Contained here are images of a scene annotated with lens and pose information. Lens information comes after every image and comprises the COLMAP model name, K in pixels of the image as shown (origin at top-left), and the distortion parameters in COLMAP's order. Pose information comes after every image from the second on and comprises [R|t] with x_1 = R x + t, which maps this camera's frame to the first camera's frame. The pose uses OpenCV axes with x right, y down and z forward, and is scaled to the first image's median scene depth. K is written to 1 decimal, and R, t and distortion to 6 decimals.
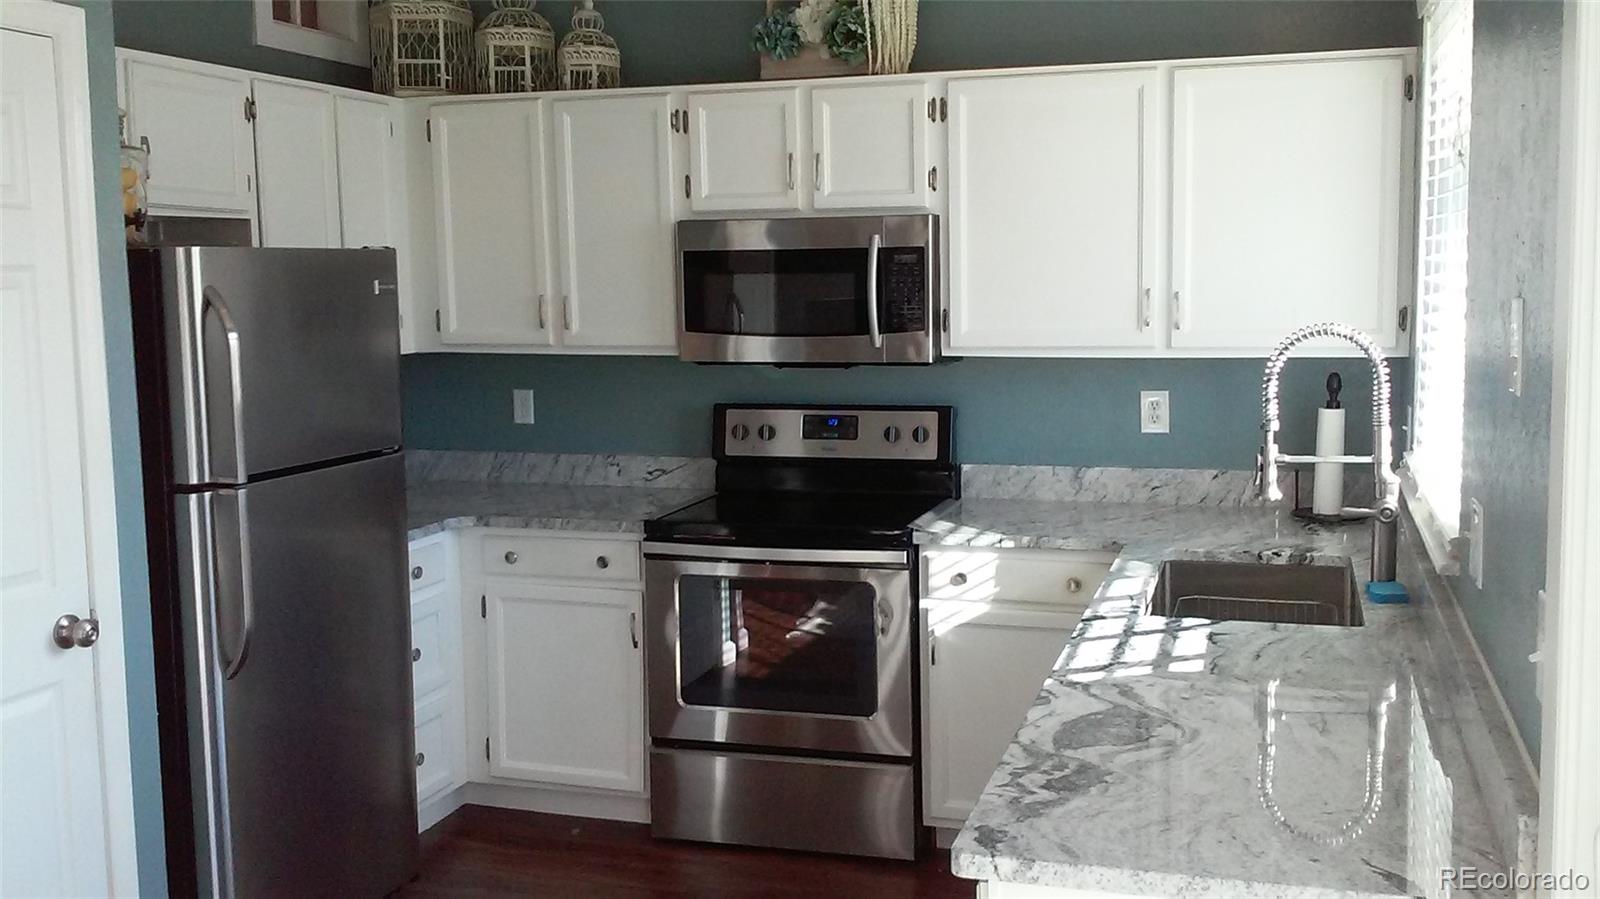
lens RADIAL K [[1530.7, 0, 841.7], [0, 1530.7, 449.9], [0, 0, 1]] dist [0.131553, -0.392211]
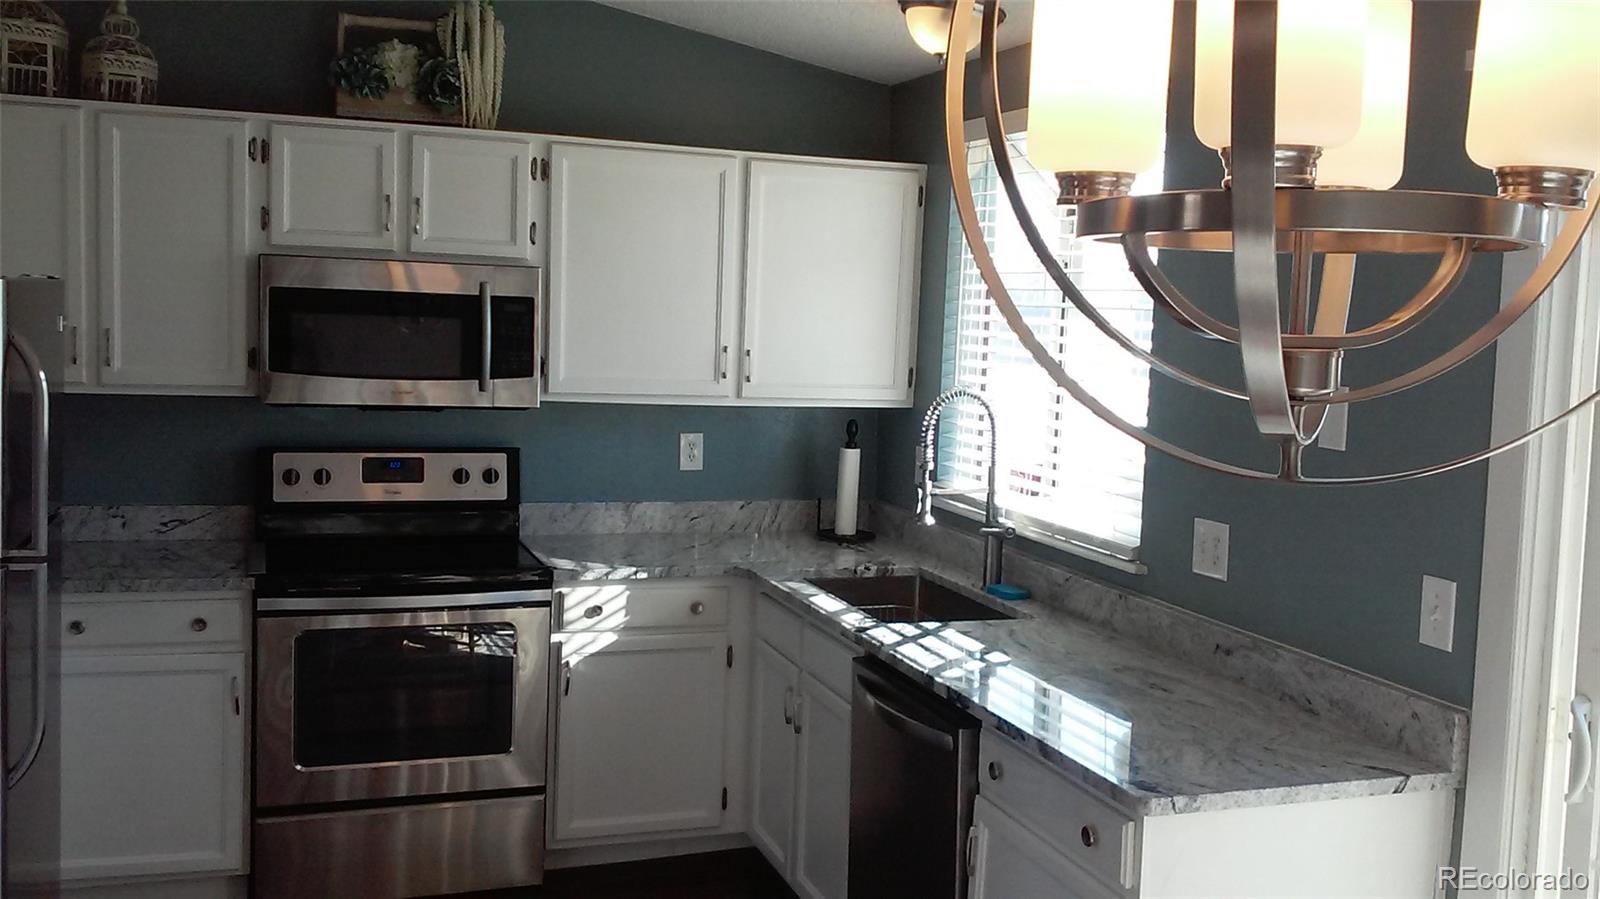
lens RADIAL K [[1524.9, 0, 834.2], [0, 1524.9, 443.2], [0, 0, 1]] dist [0.079812, -0.222877]
pose [[0.796361, -0.009047, 0.604754, -0.405170], [0.020338, 0.999723, -0.011825, -0.015878], [-0.604480, 0.021716, 0.796325, 0.042844]]
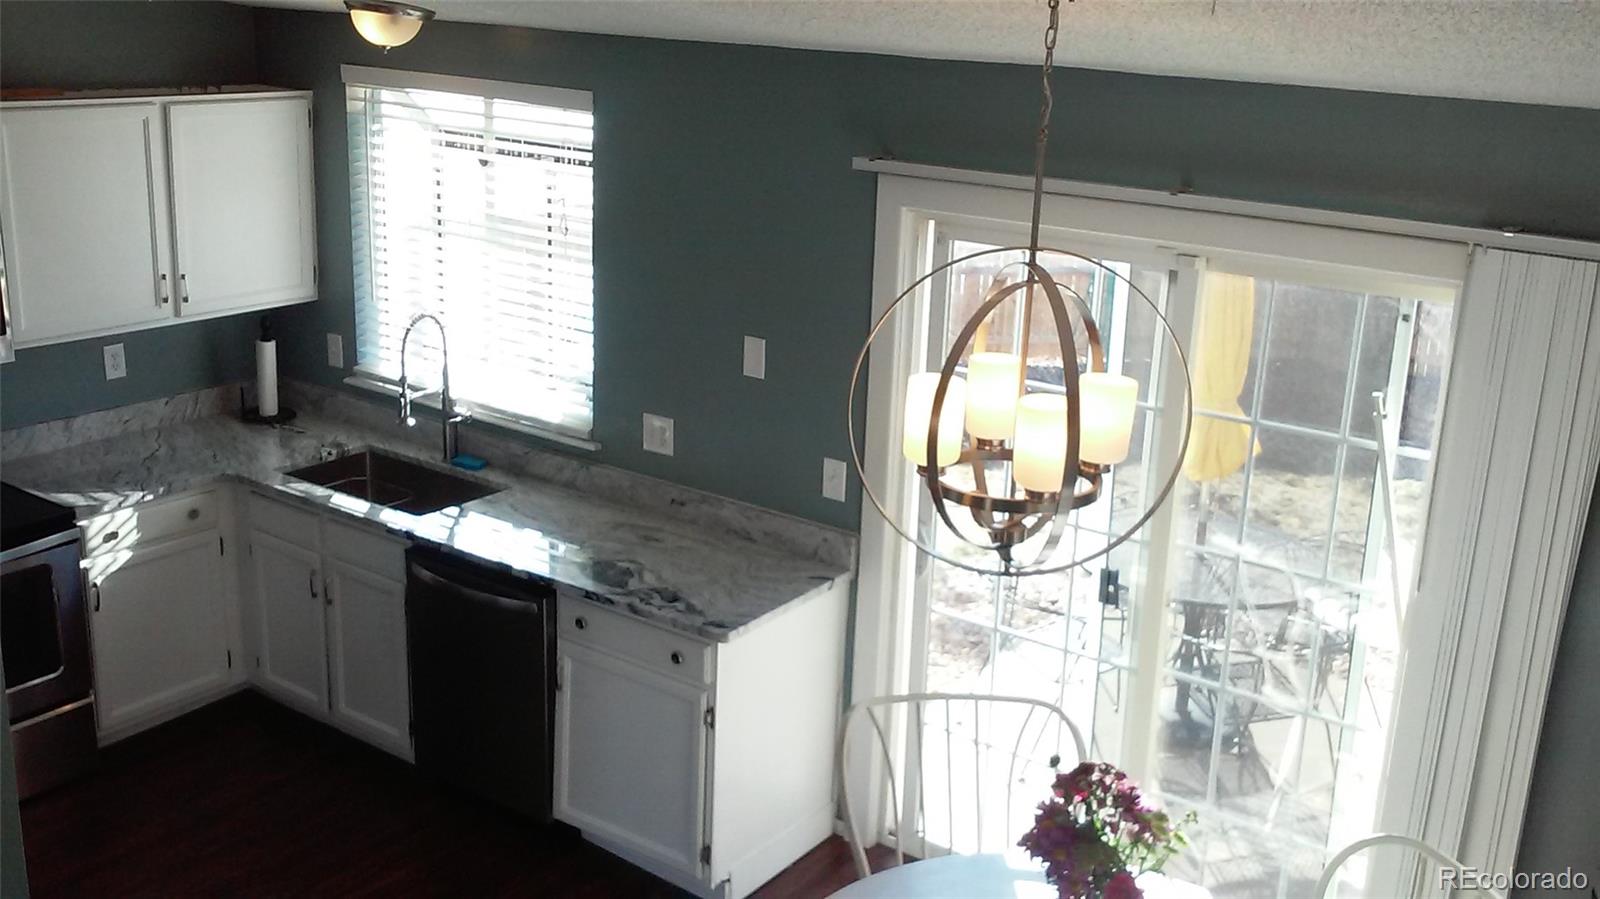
lens RADIAL K [[1530.7, 0, 841.7], [0, 1530.7, 449.9], [0, 0, 1]] dist [0.131553, -0.392211]
pose [[0.297609, -0.246724, 0.922256, -0.808770], [0.057004, 0.968898, 0.240806, -0.228416], [-0.952985, -0.019094, 0.302417, 0.071628]]
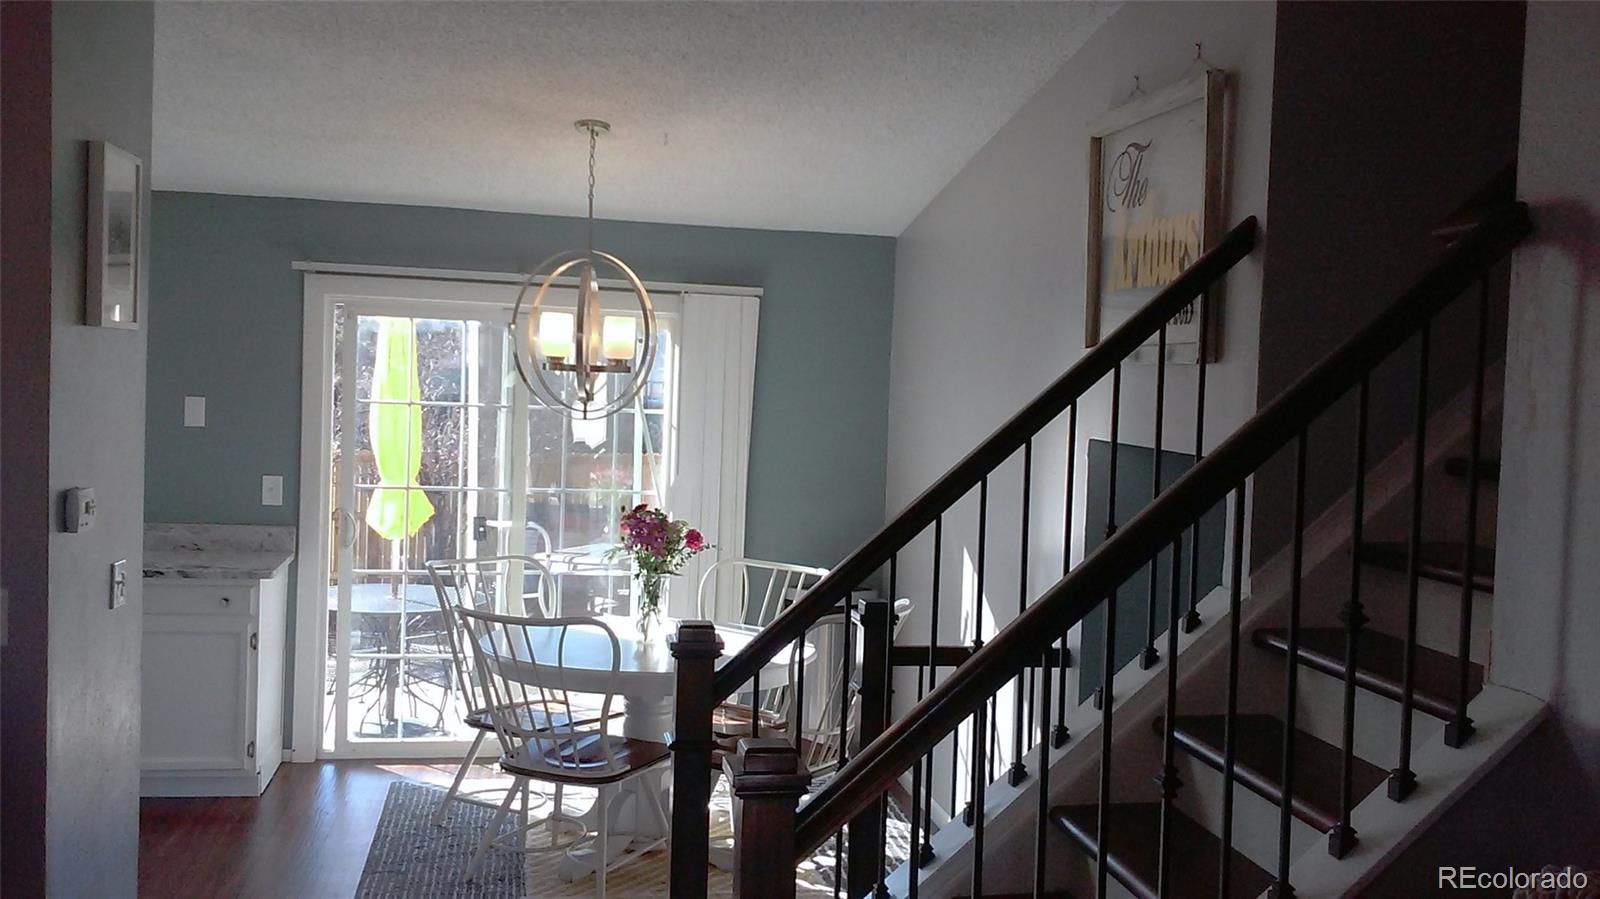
lens RADIAL K [[1524.9, 0, 834.2], [0, 1524.9, 443.2], [0, 0, 1]] dist [0.079812, -0.222877]
pose [[-0.472311, -0.047563, 0.880148, -1.424259], [0.064395, 0.994013, 0.088273, -0.093058], [-0.879076, 0.098369, -0.466421, 0.620662]]
